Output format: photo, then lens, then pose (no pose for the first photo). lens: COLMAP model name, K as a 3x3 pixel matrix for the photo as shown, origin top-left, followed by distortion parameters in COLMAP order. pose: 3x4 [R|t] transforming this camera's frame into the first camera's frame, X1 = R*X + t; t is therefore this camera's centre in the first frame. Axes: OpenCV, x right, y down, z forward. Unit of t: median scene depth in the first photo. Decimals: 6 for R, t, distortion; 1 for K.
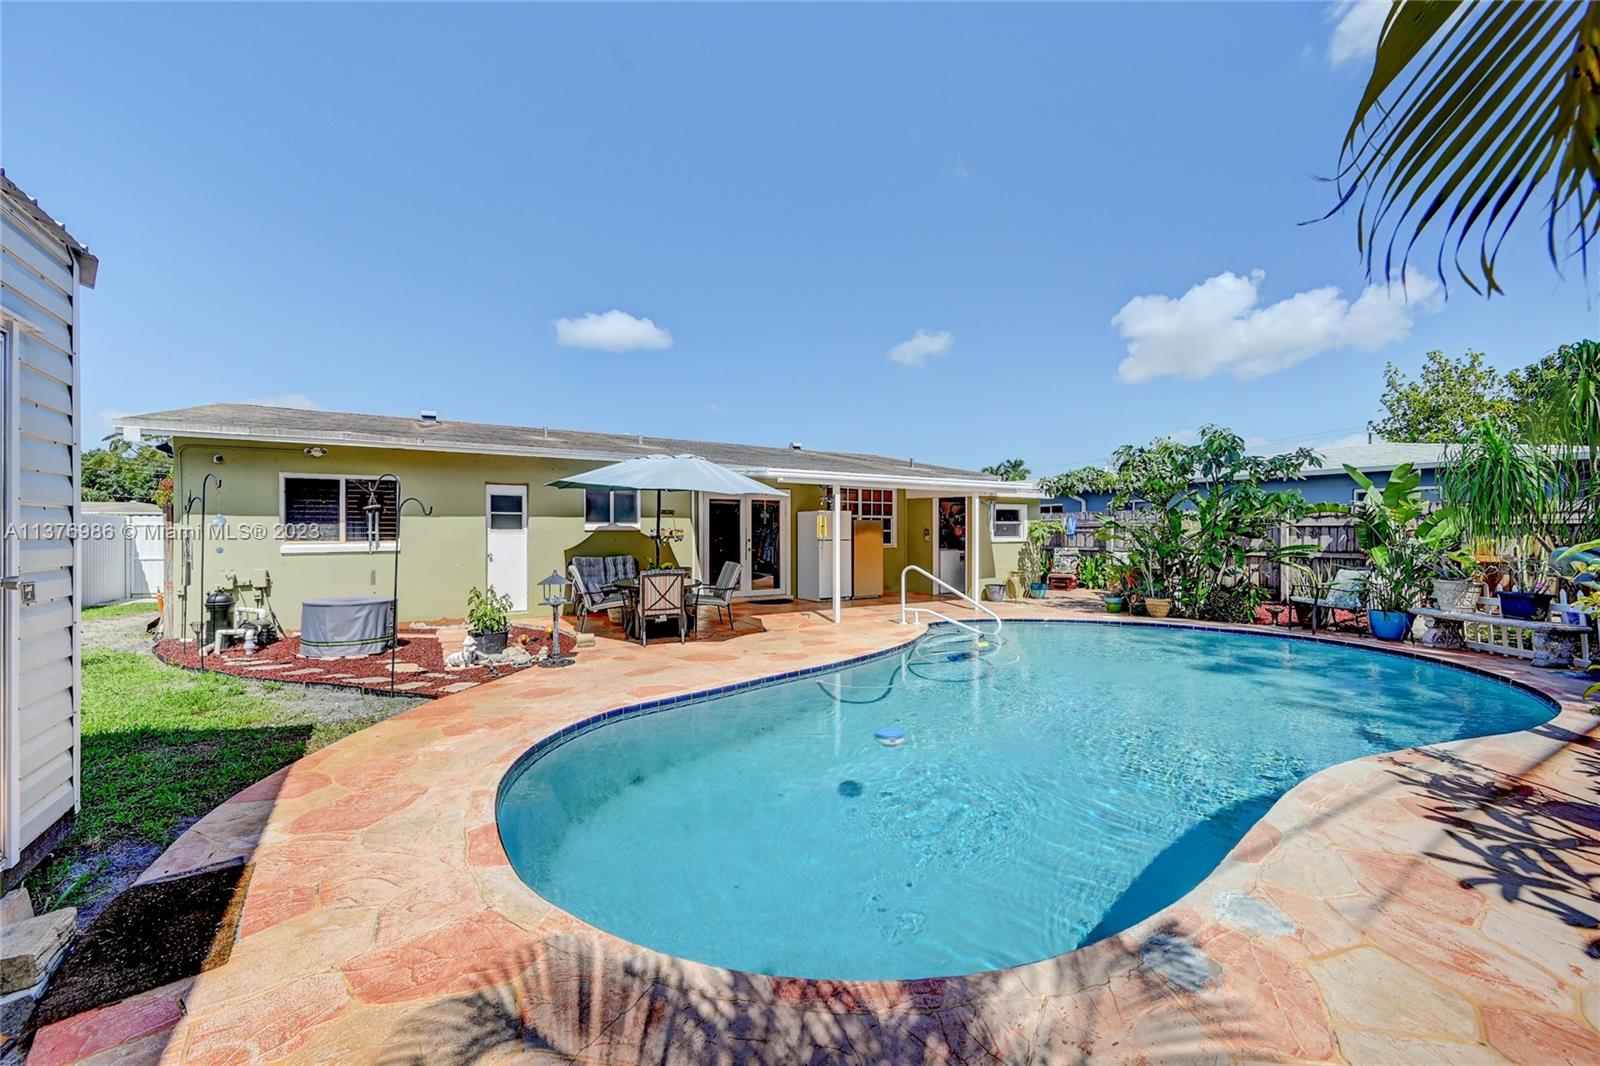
lens RADIAL K [[635.0, 0, 790.3], [0, 635.0, 529.8], [0, 0, 1]] dist [0.001094, -0.000577]
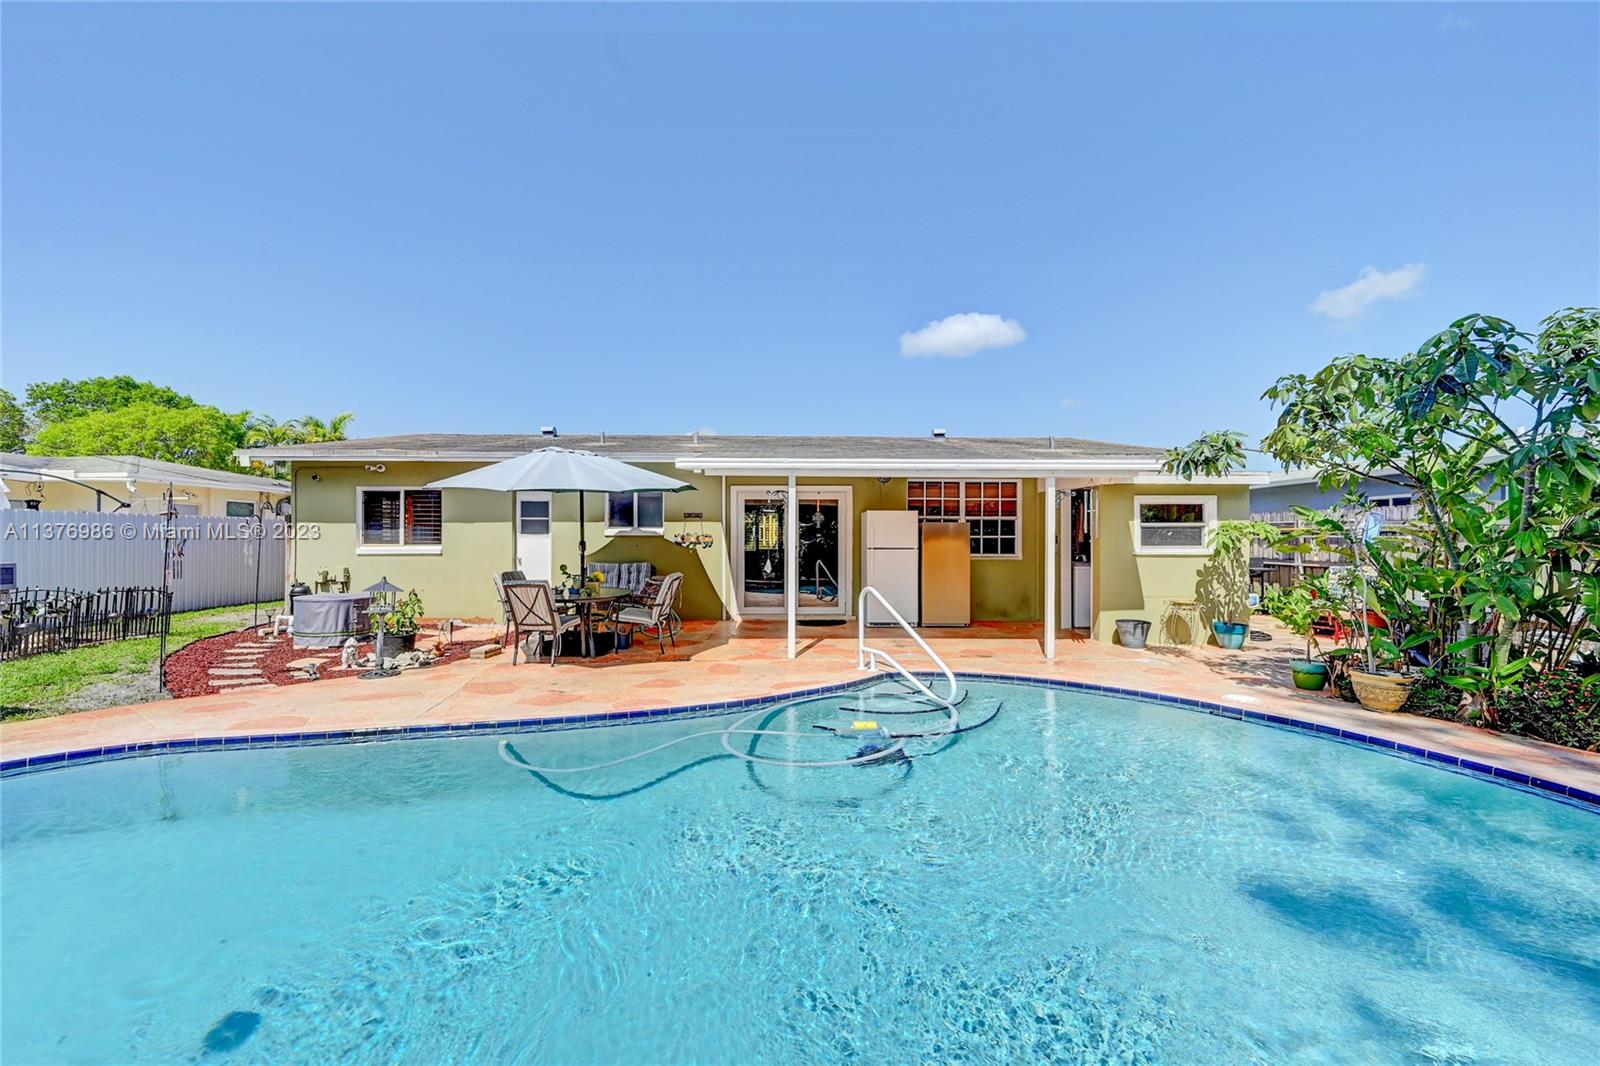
lens RADIAL K [[635.0, 0, 802.4], [0, 635.0, 539.2], [0, 0, 1]] dist [0.001094, -0.000577]
pose [[0.858505, 0.004790, -0.512783, 0.368464], [-0.001320, 0.999974, 0.007131, -0.000589], [0.512804, -0.005445, 0.858488, 0.278851]]
